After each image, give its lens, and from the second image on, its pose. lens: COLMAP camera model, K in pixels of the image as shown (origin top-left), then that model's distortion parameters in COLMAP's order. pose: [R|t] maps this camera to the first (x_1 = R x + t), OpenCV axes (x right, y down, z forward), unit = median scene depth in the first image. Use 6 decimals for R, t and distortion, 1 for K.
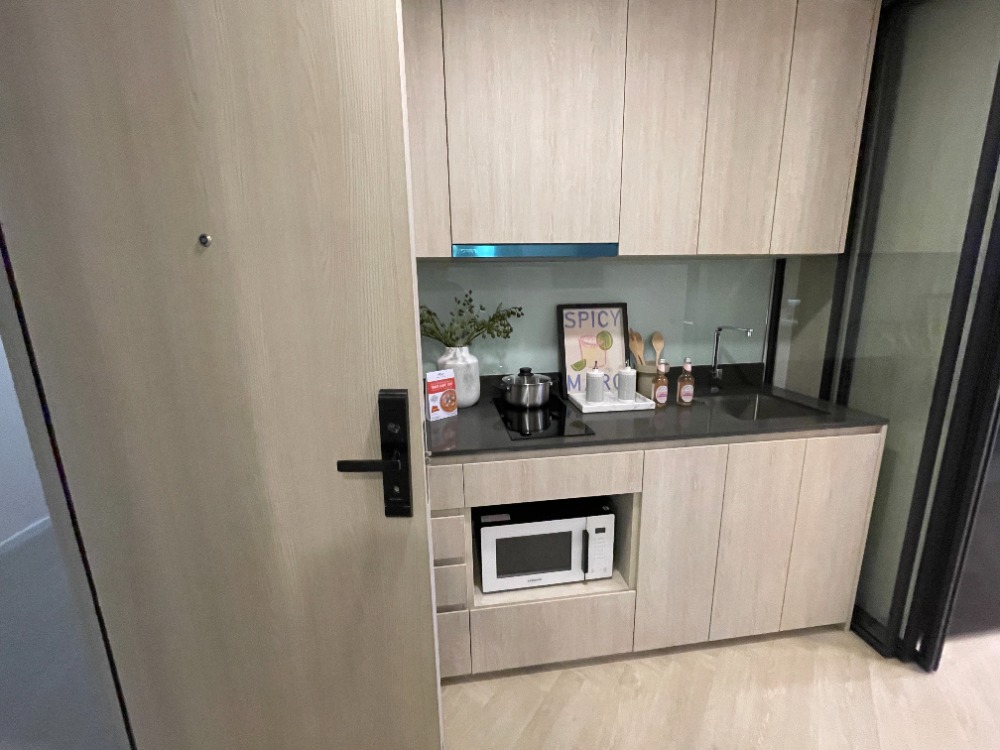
lens RADIAL K [[402.5, 0, 503.1], [0, 402.5, 380.0], [0, 0, 1]] dist [0.002467, -0.000223]
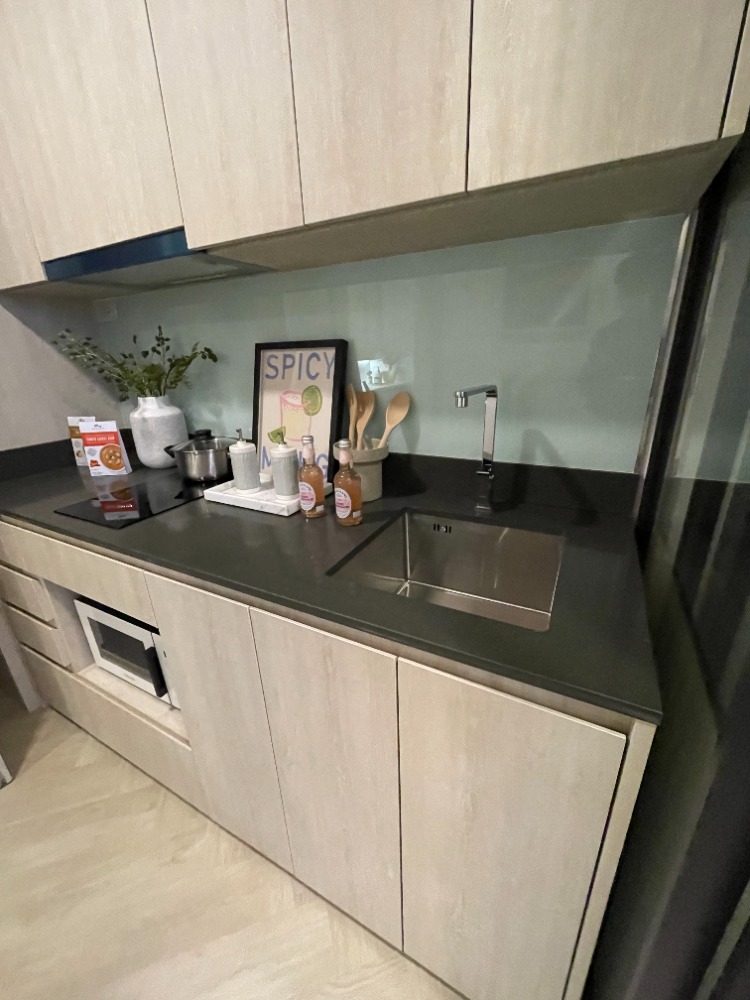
lens RADIAL K [[402.5, 0, 375.4], [0, 402.5, 505.2], [0, 0, 1]] dist [0.002467, -0.000223]
pose [[0.812045, 0.202347, -0.547392, 0.876628], [-0.111524, 0.974486, 0.194781, -0.086061], [0.572839, -0.097124, 0.813893, 0.614424]]
